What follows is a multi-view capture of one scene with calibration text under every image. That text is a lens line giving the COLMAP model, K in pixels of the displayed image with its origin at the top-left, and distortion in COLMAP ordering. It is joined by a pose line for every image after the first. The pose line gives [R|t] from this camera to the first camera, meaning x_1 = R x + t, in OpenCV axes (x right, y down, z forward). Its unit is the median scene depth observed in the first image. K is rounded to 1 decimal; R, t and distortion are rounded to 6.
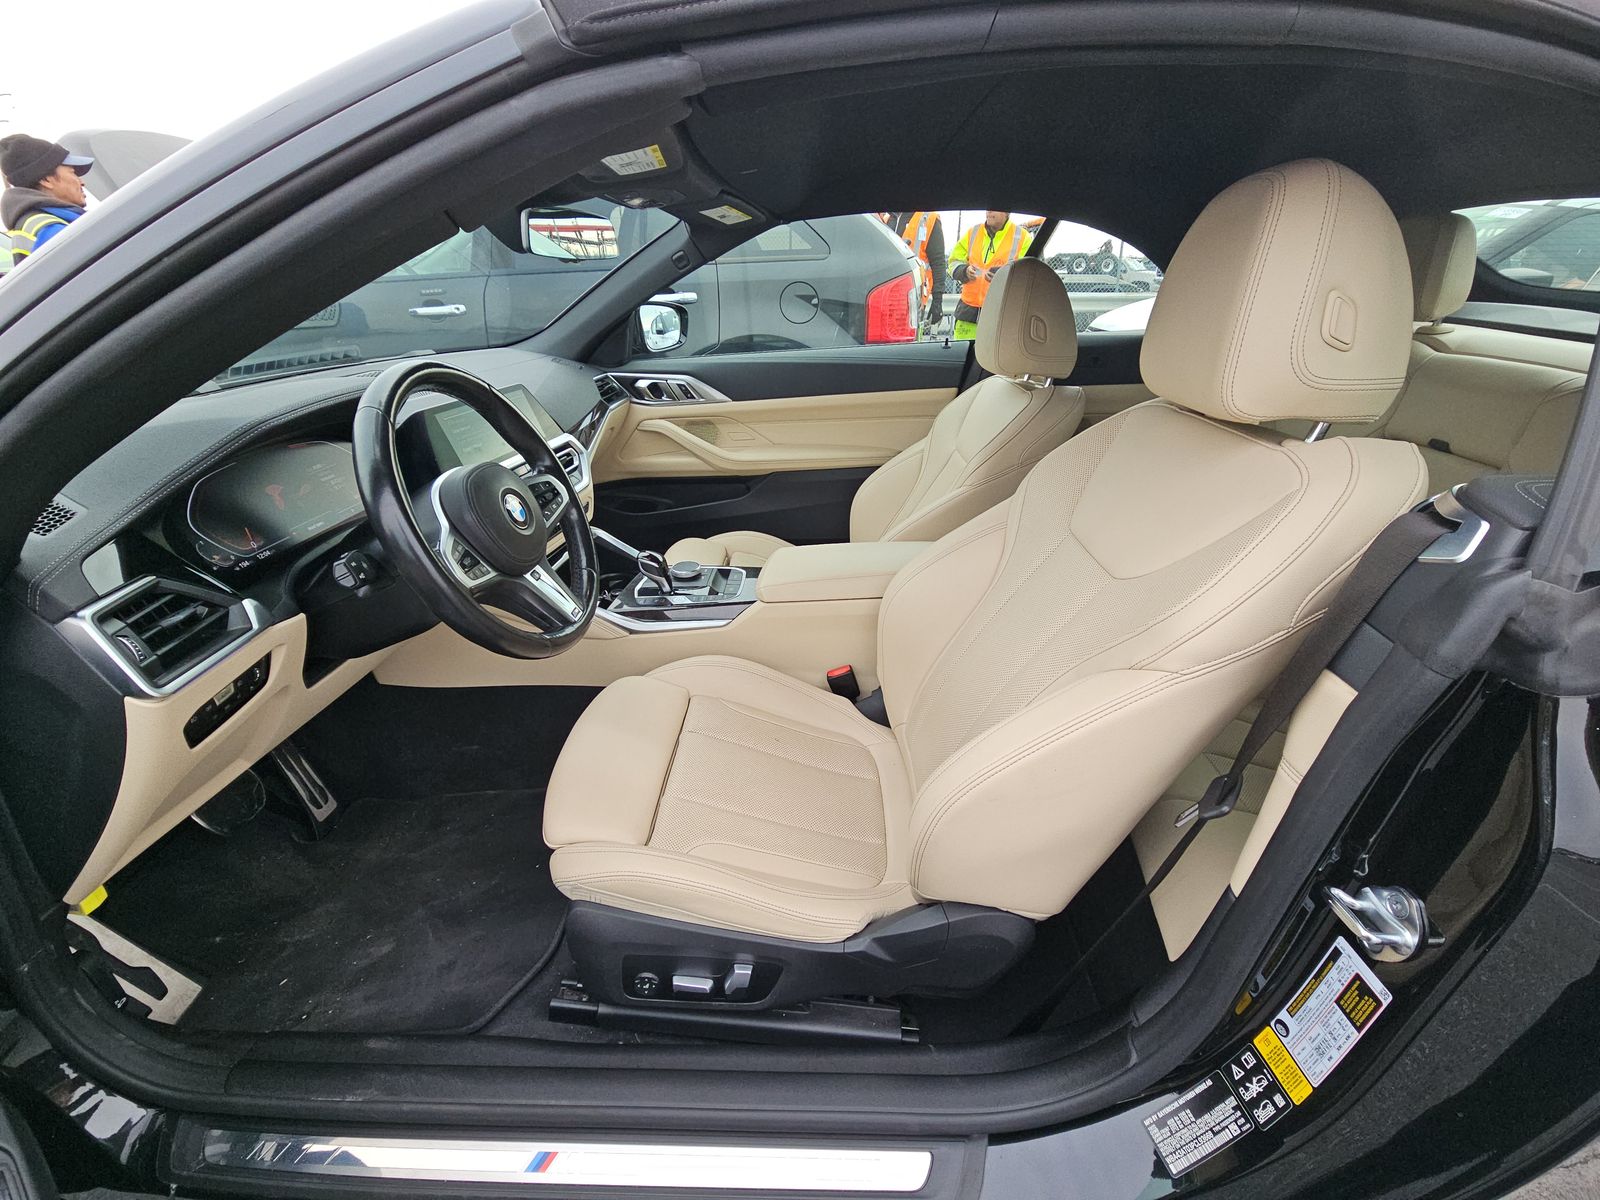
lens RADIAL K [[649.6, 0, 800.0], [0, 649.6, 600.0], [0, 0, 1]] dist [0.017071, -0.015185]
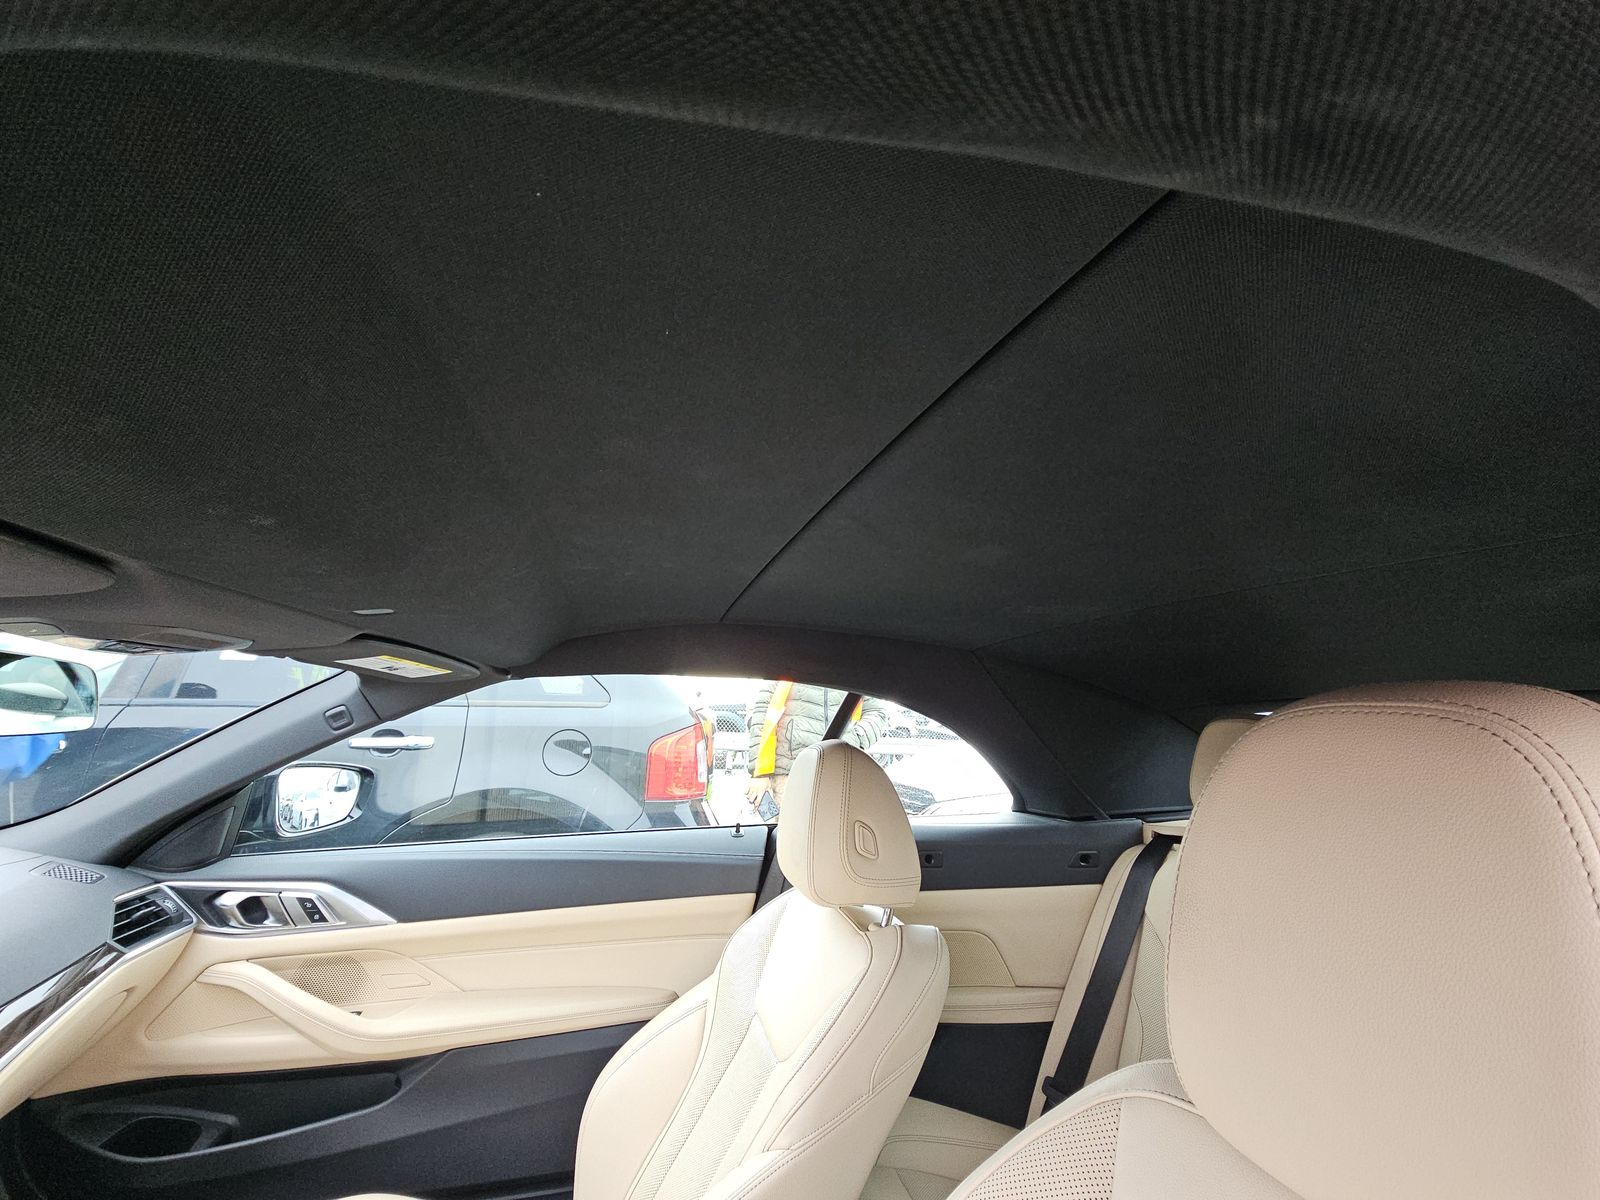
lens RADIAL K [[649.6, 0, 800.0], [0, 649.6, 600.0], [0, 0, 1]] dist [0.017071, -0.015185]
pose [[0.957510, 0.092701, 0.273096, 0.064321], [0.086202, 0.811651, -0.577747, -0.167346], [-0.275217, 0.576740, 0.769173, 0.251328]]
